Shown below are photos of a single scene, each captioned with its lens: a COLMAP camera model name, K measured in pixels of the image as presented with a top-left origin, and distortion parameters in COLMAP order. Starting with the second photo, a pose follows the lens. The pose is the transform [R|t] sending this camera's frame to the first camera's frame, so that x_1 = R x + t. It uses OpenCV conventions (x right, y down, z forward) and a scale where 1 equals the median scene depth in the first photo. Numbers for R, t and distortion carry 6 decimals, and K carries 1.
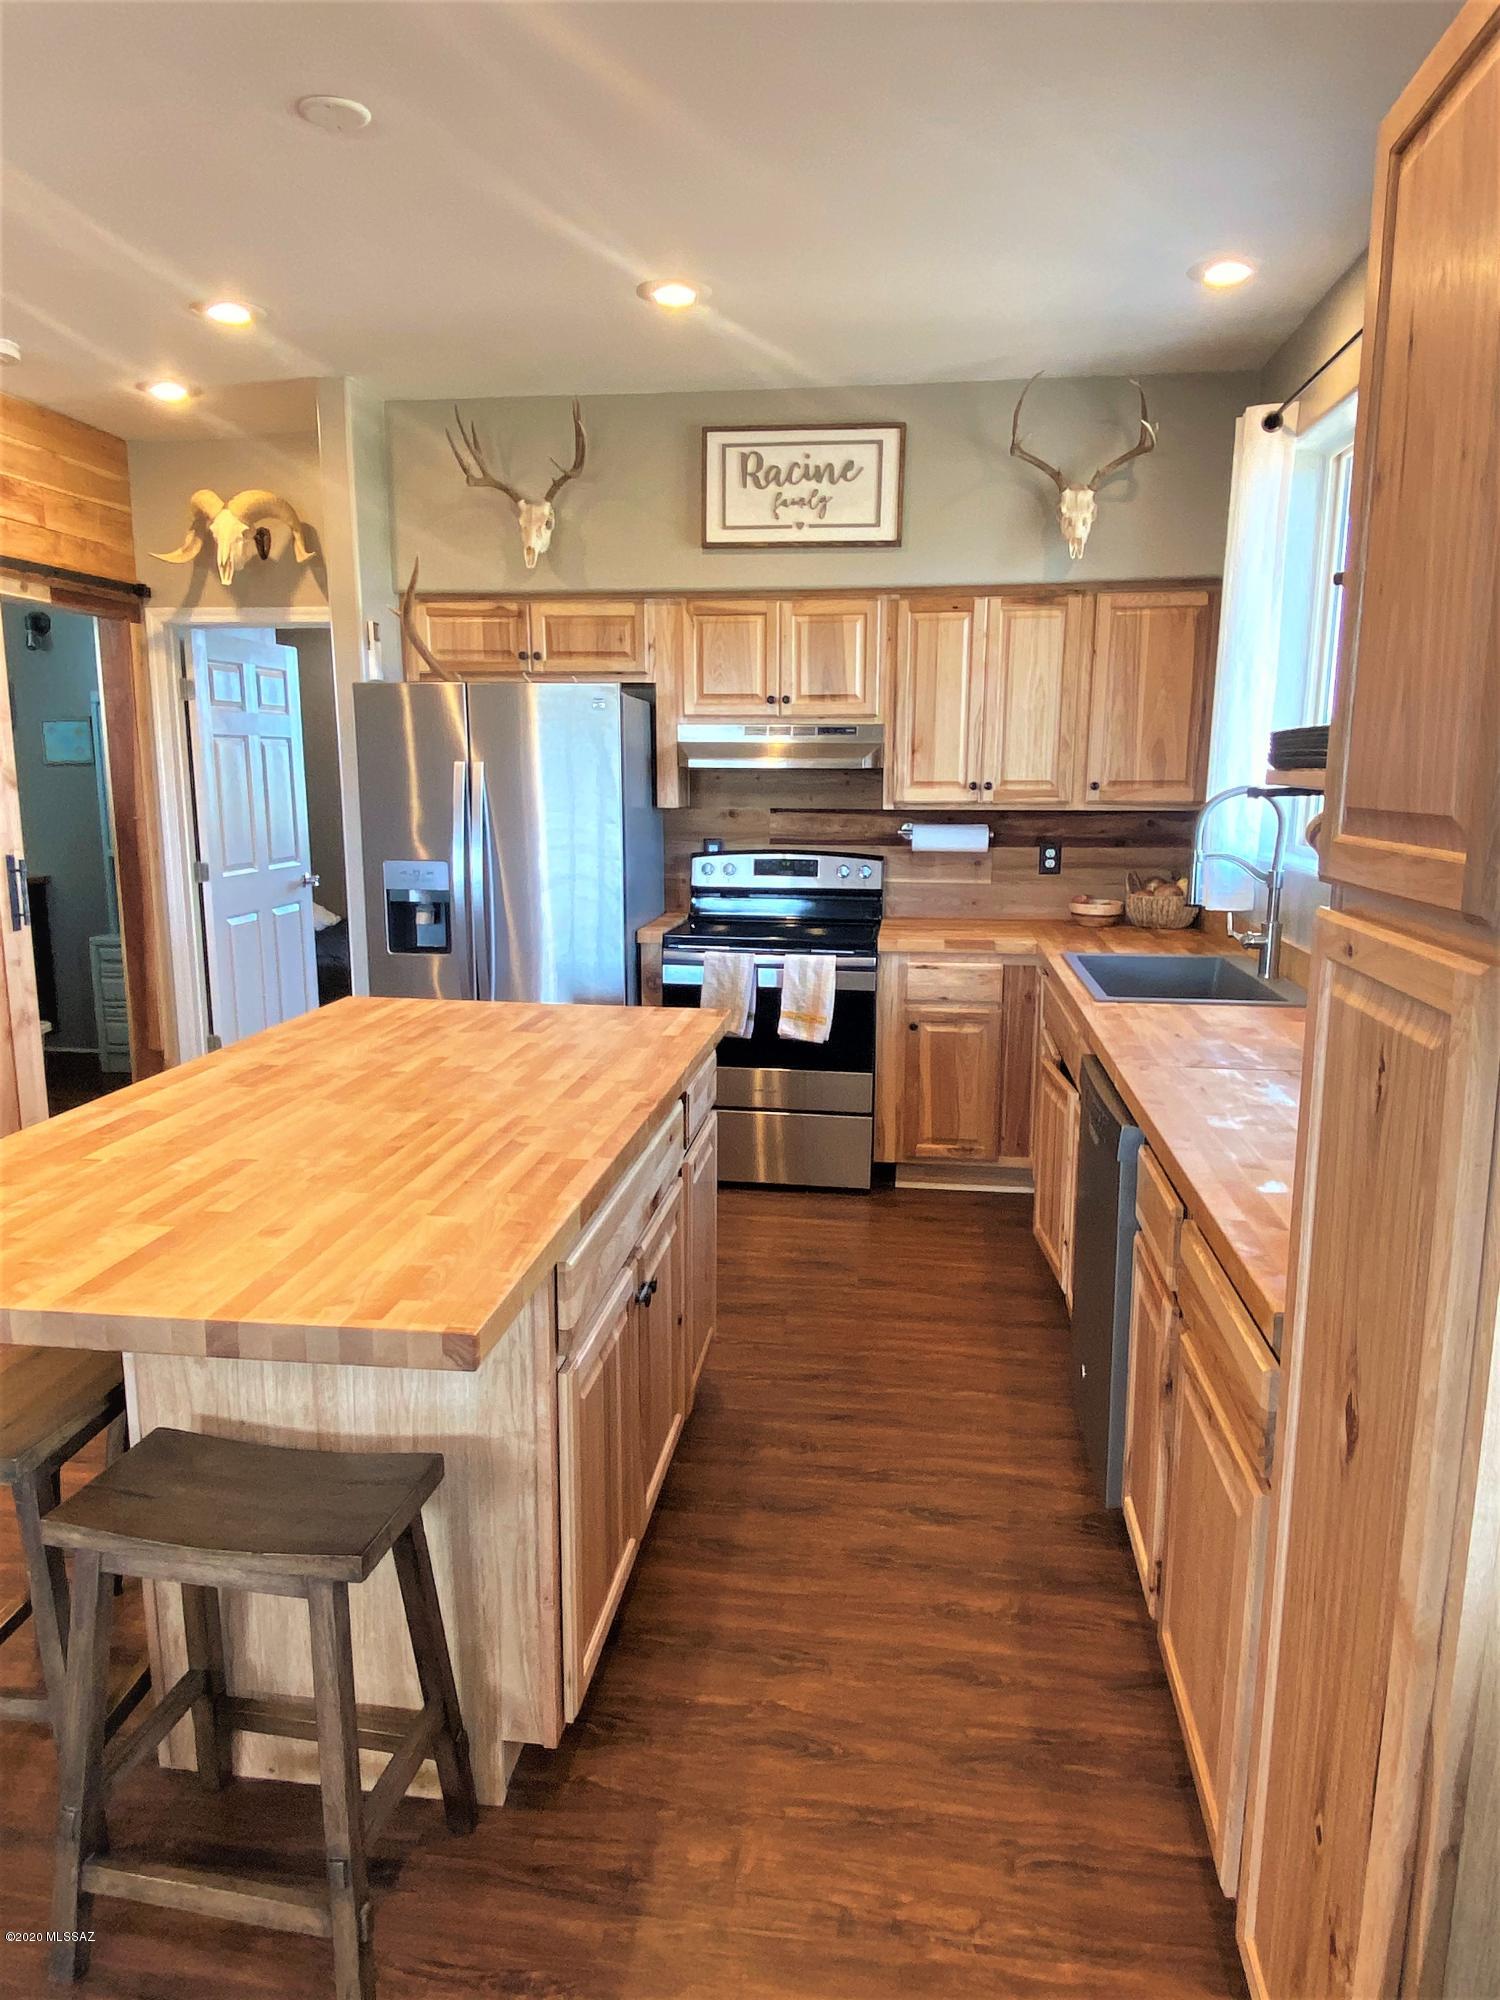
lens RADIAL K [[1286.3, 0, 748.2], [0, 1286.3, 997.5], [0, 0, 1]] dist [0.040412, -0.000528]
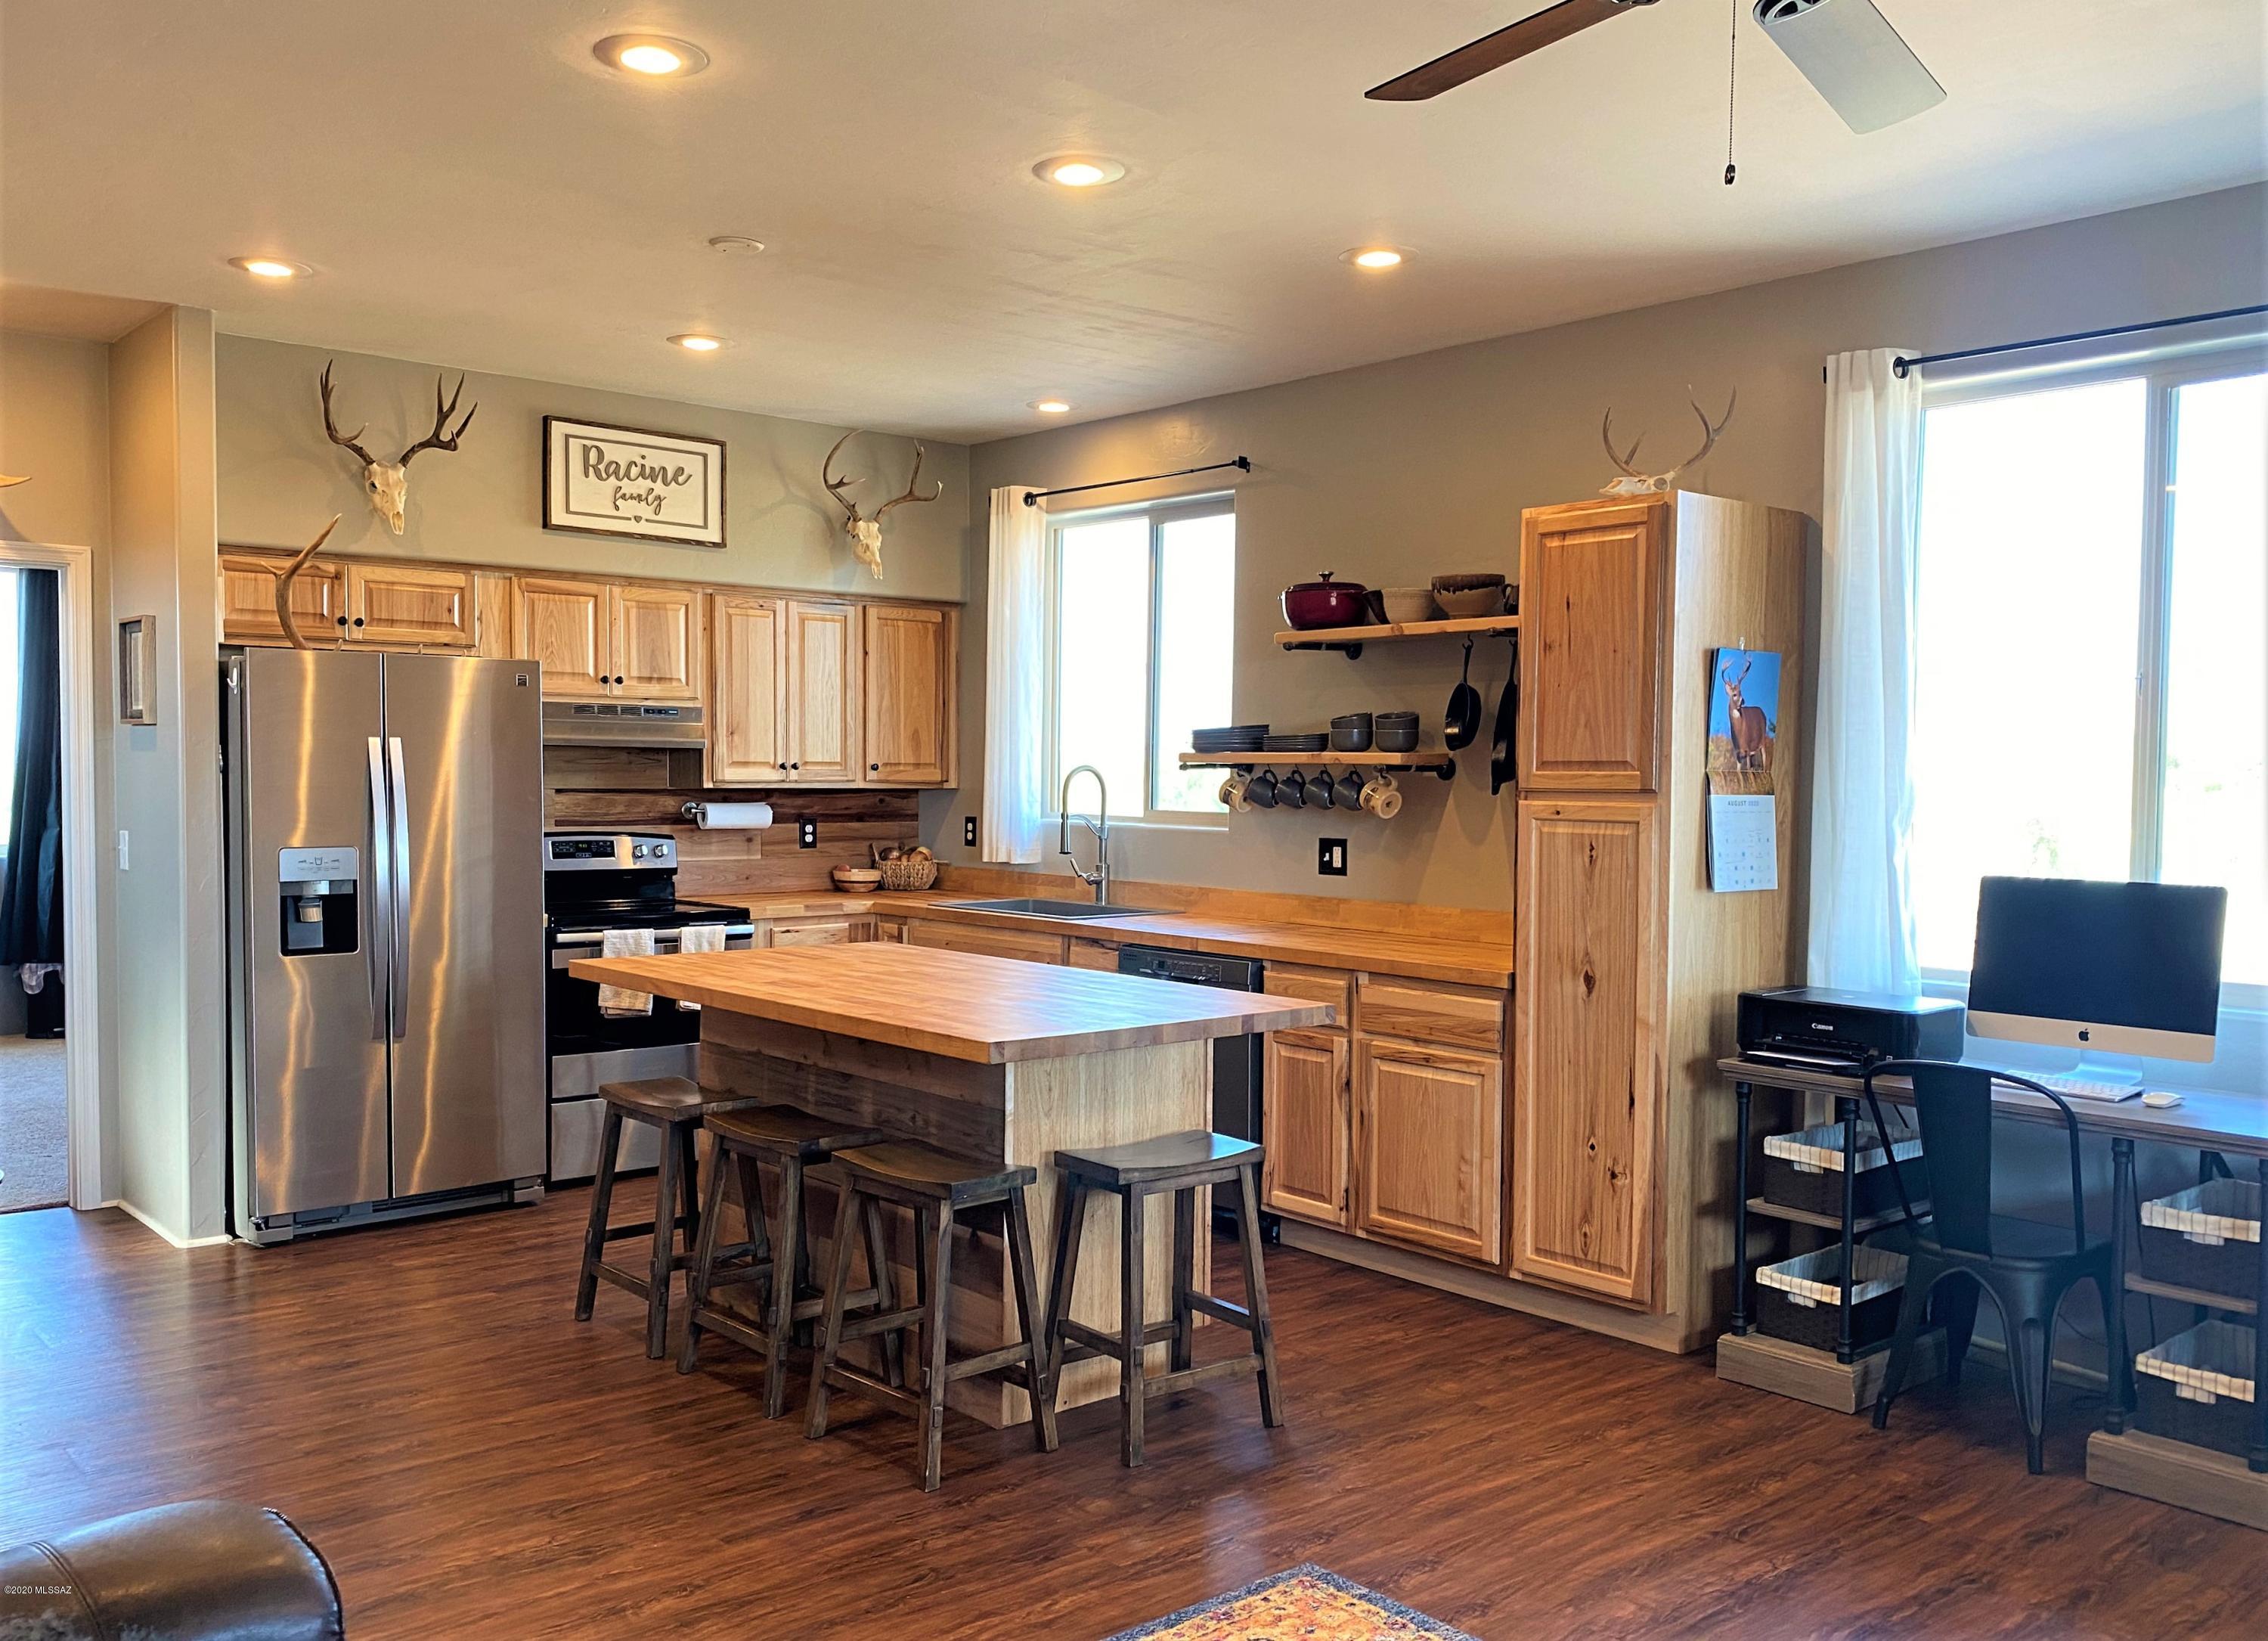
lens RADIAL K [[1887.3, 0, 1133.6], [0, 1887.3, 828.1], [0, 0, 1]] dist [0.000698, -0.007142]
pose [[0.662969, -0.019570, 0.748391, -0.828488], [0.123484, 0.988825, -0.083532, 0.056795], [-0.738392, 0.147793, 0.657977, -0.255069]]
